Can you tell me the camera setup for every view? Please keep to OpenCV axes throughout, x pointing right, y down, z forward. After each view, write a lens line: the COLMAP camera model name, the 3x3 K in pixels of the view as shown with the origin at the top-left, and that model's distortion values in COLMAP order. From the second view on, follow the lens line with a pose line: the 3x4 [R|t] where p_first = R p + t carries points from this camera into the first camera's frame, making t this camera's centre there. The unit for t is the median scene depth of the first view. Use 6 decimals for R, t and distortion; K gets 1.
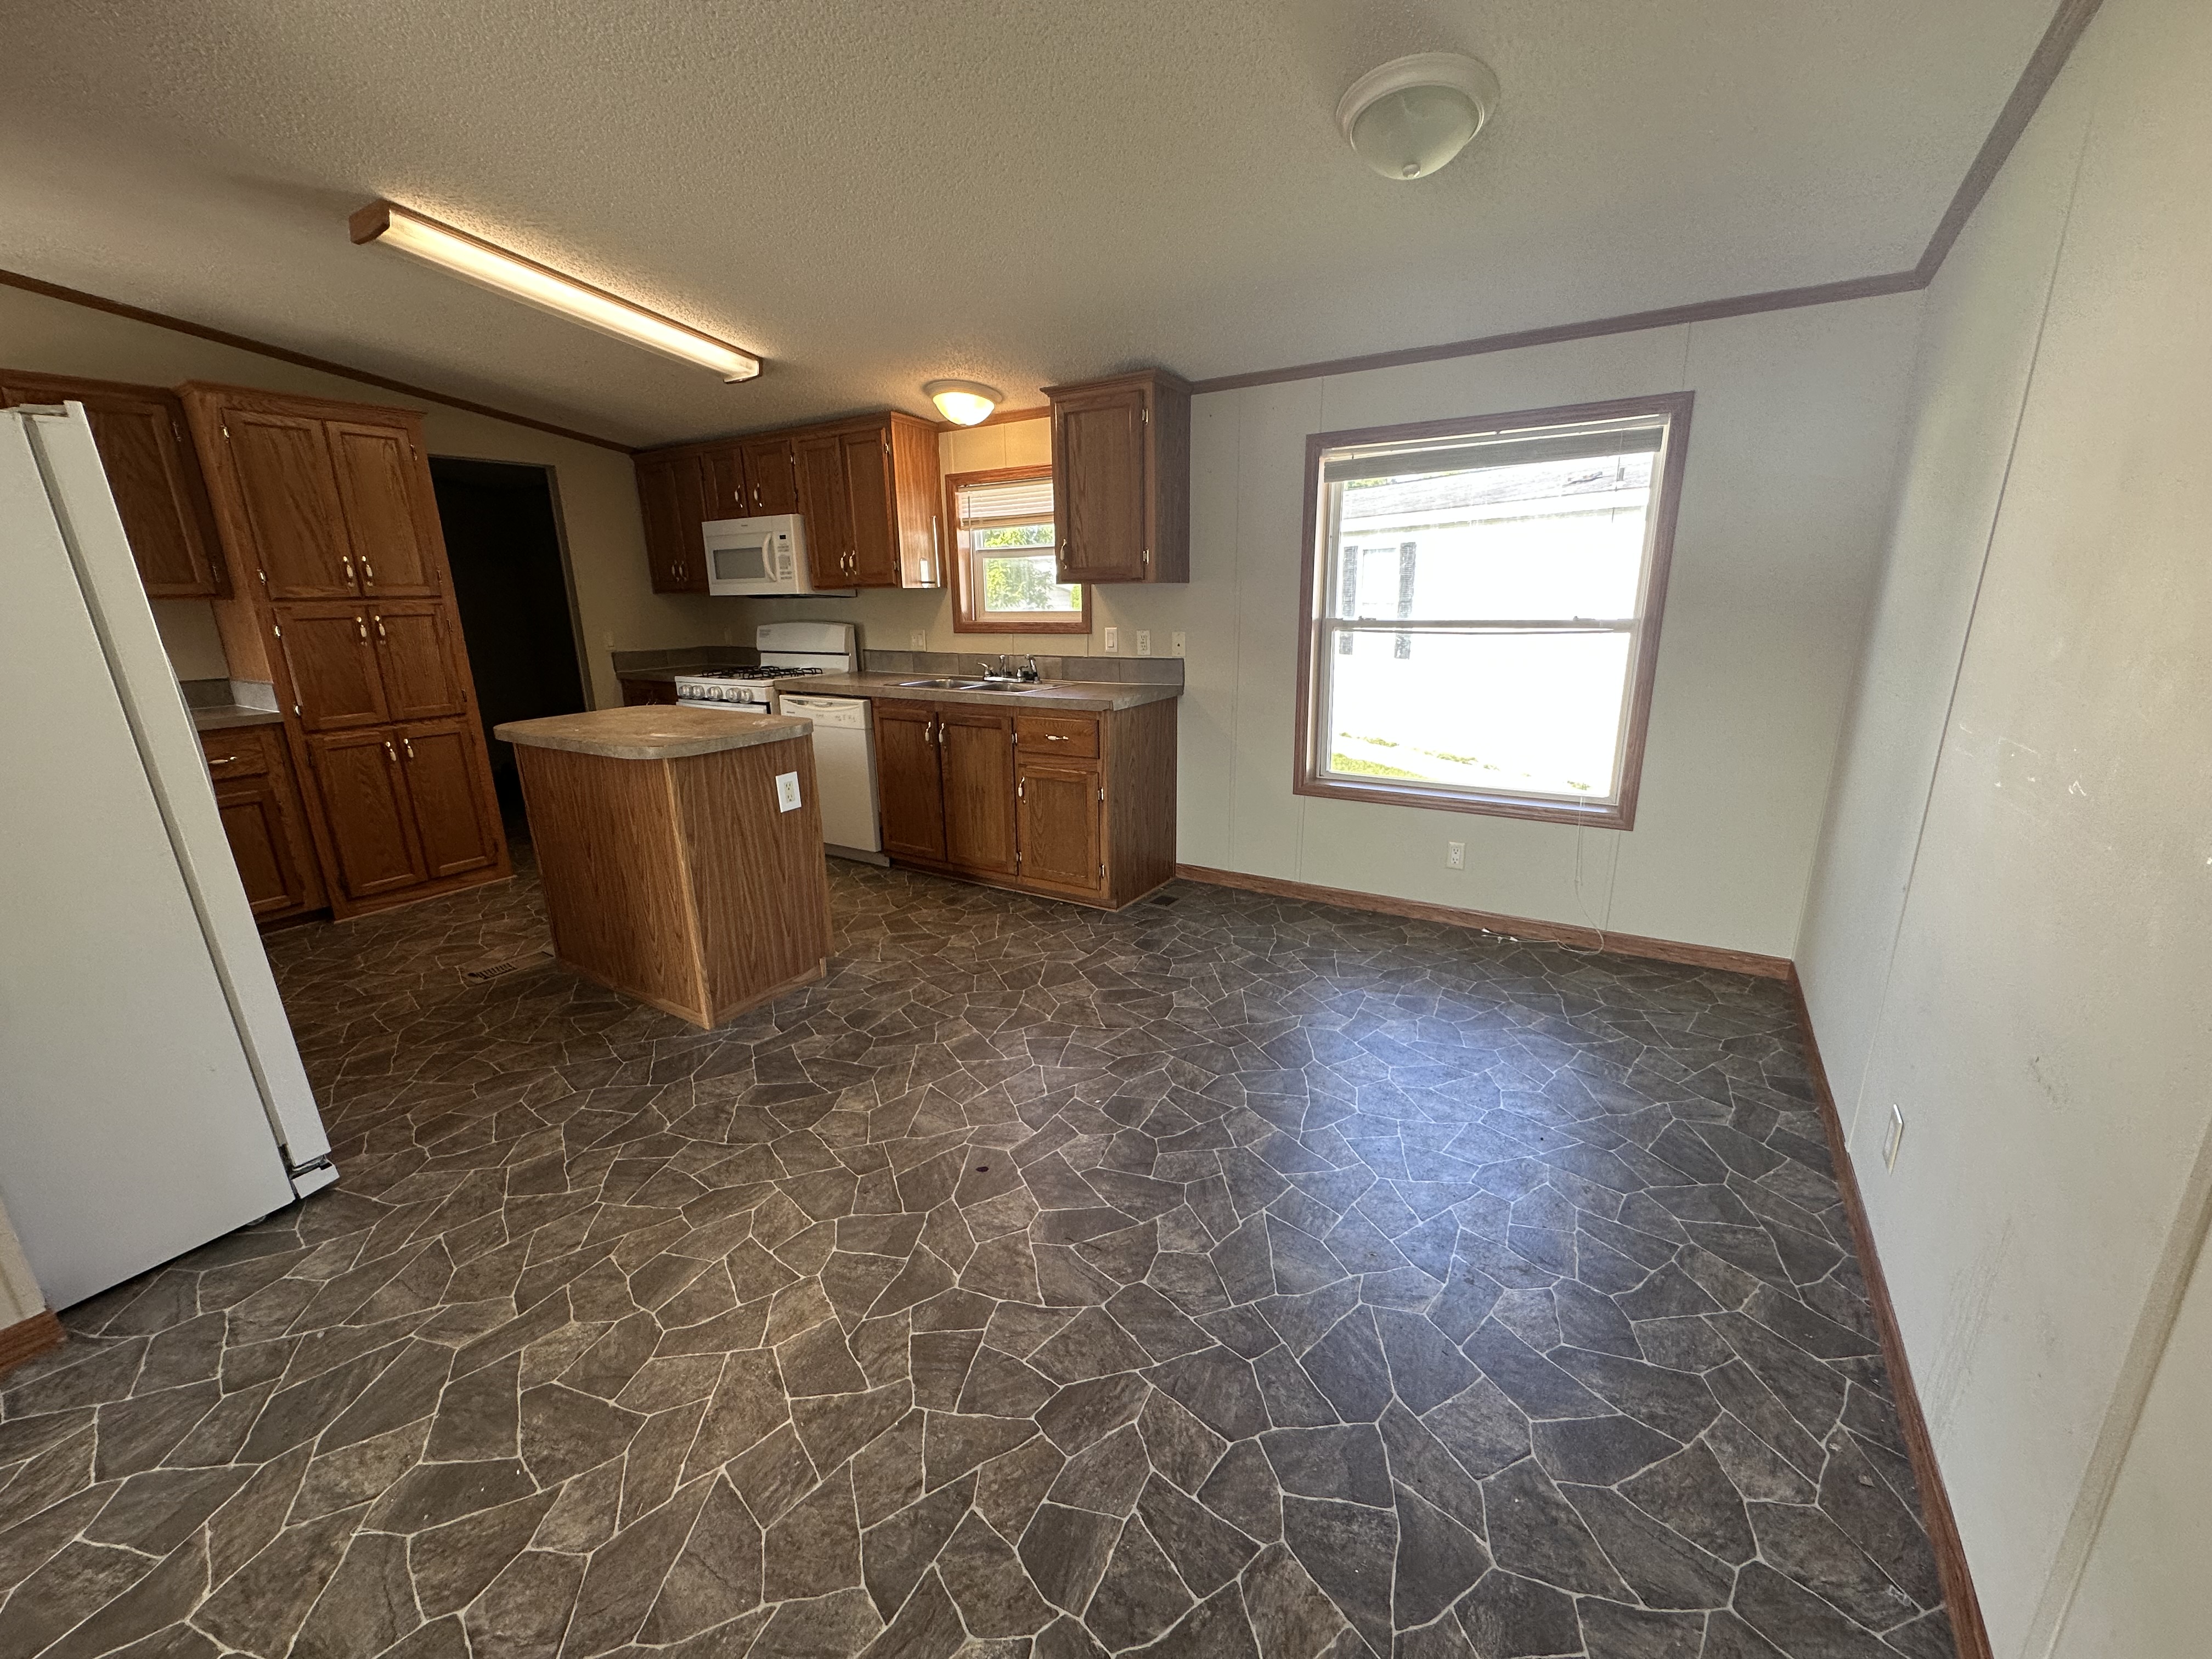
lens RADIAL K [[882.8, 0, 1106.0], [0, 882.8, 829.5], [0, 0, 1]] dist [-0.003744, 0.000092]
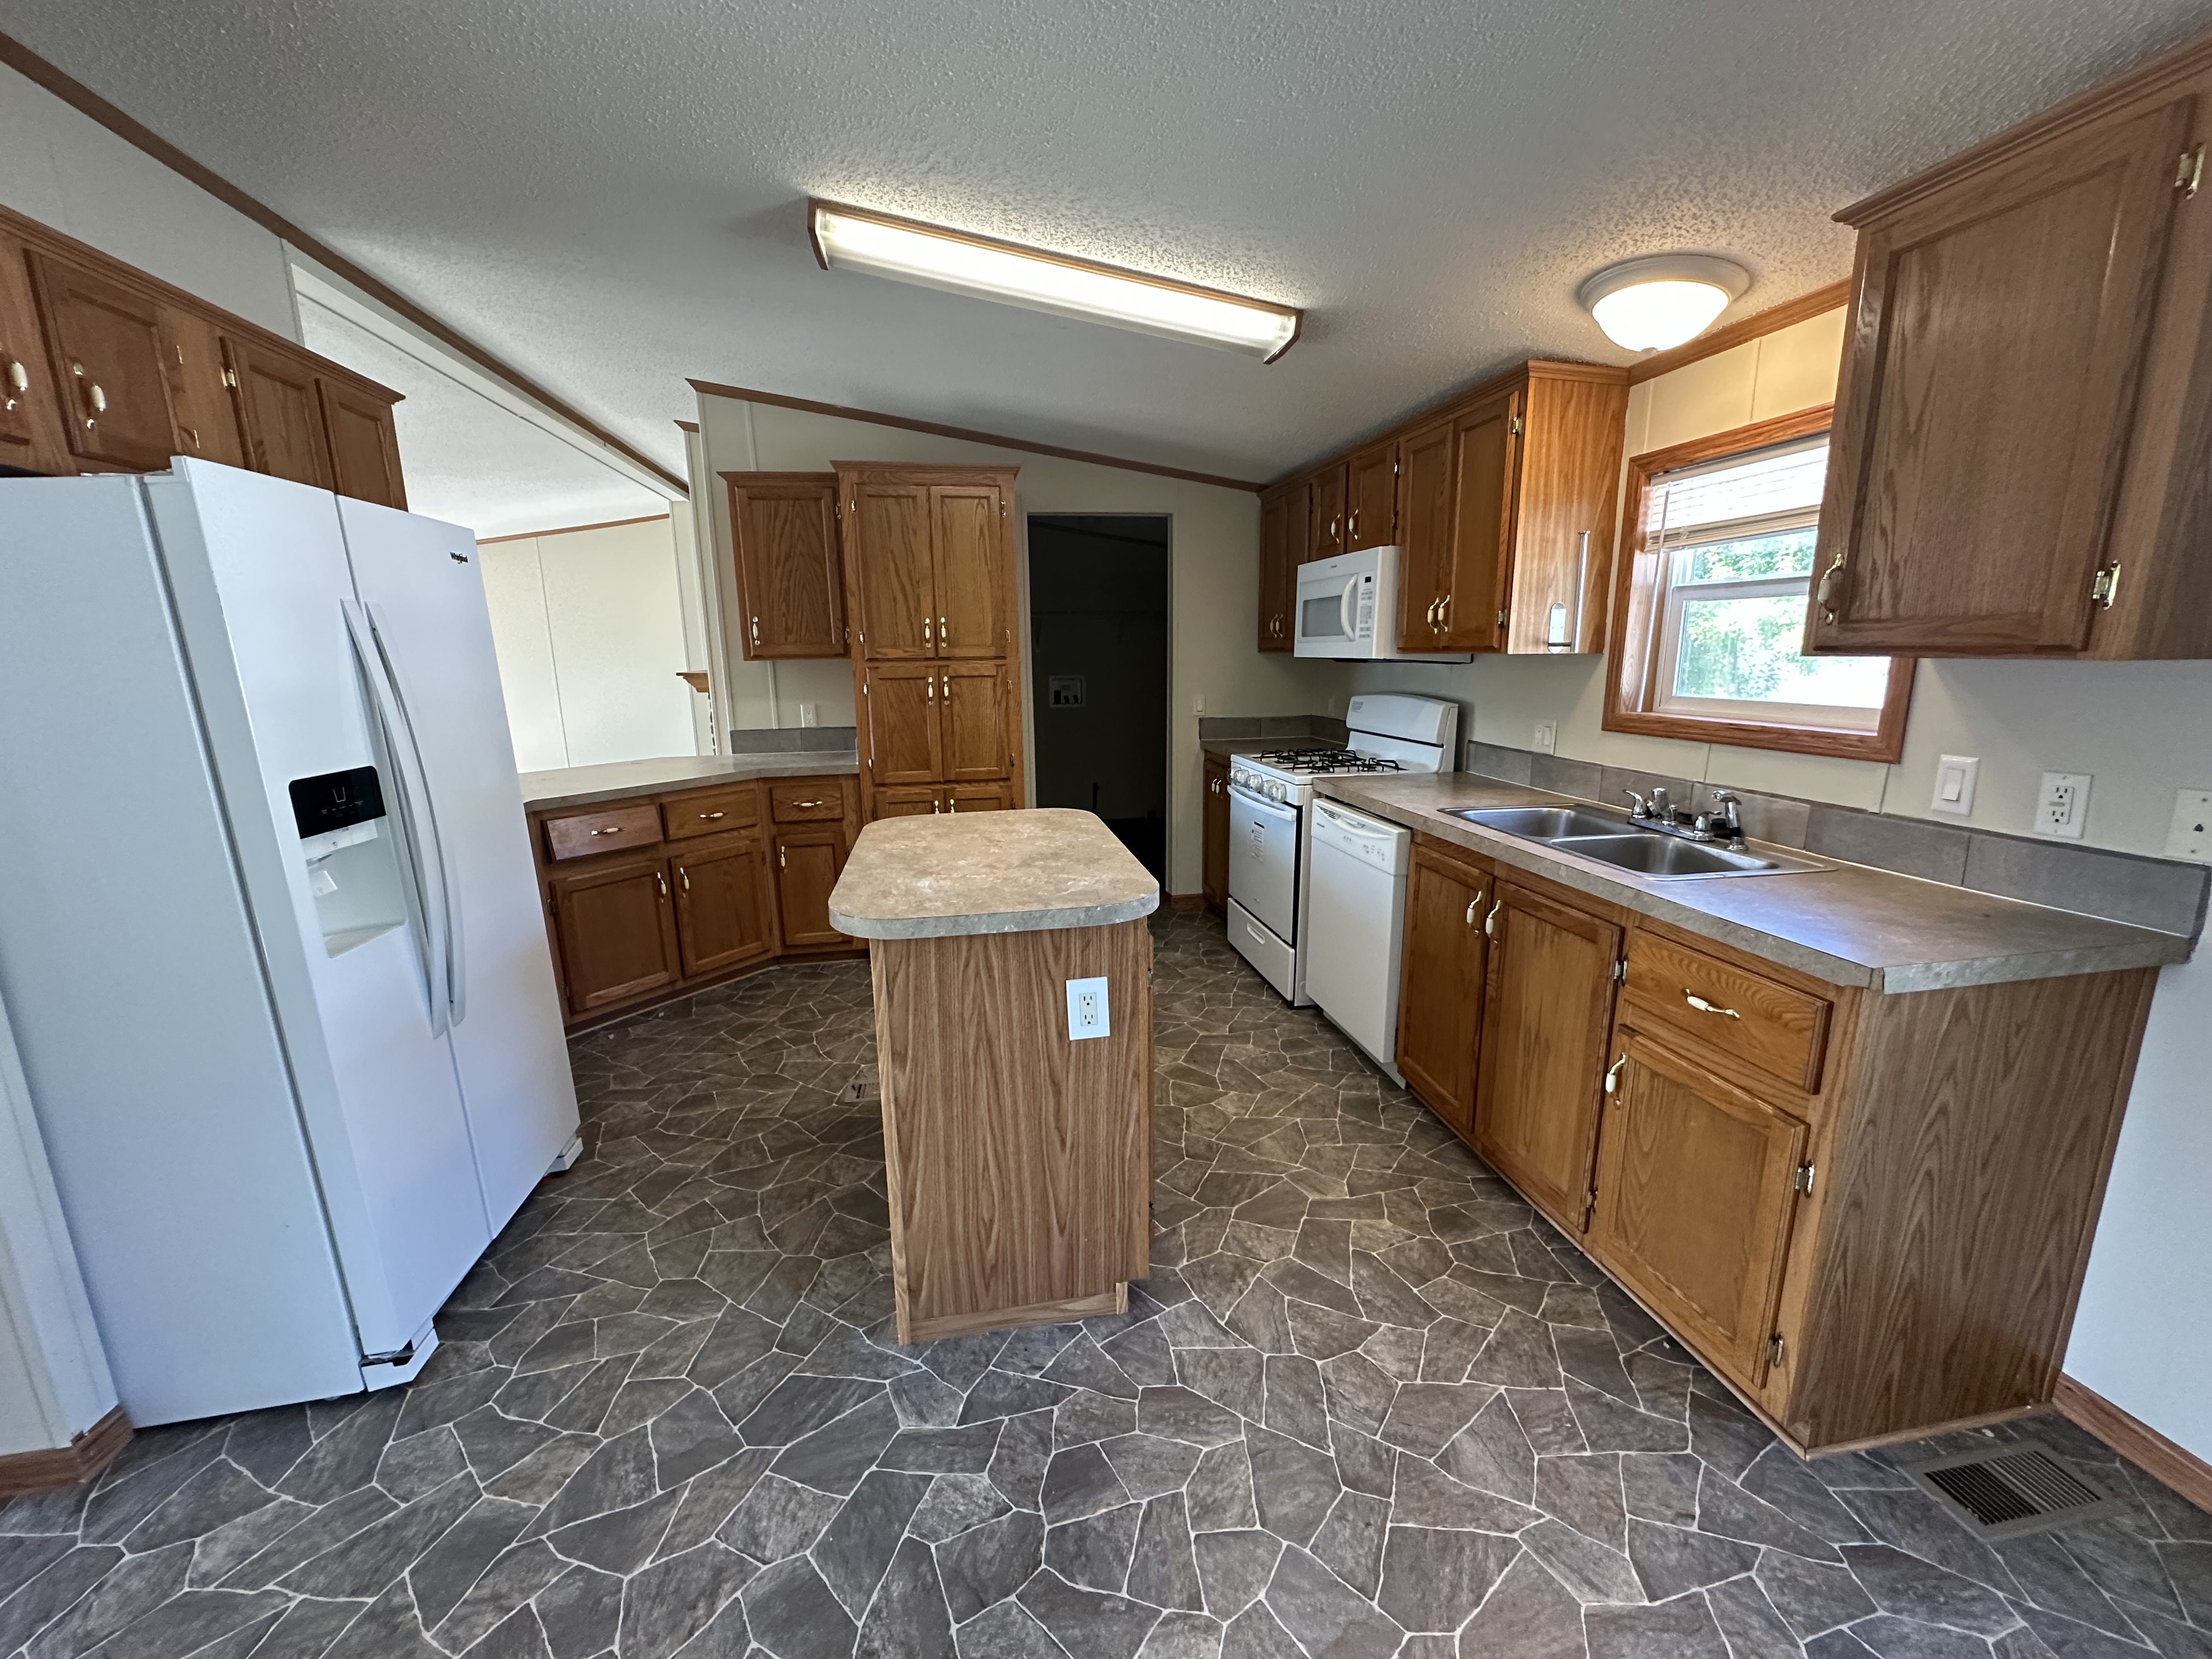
lens RADIAL K [[882.8, 0, 1106.0], [0, 882.8, 829.5], [0, 0, 1]] dist [-0.003744, 0.000092]
pose [[0.678298, 0.156148, -0.718004, 0.037879], [-0.191477, 0.980961, 0.032446, -0.136780], [0.709400, 0.115474, 0.695282, 0.444747]]
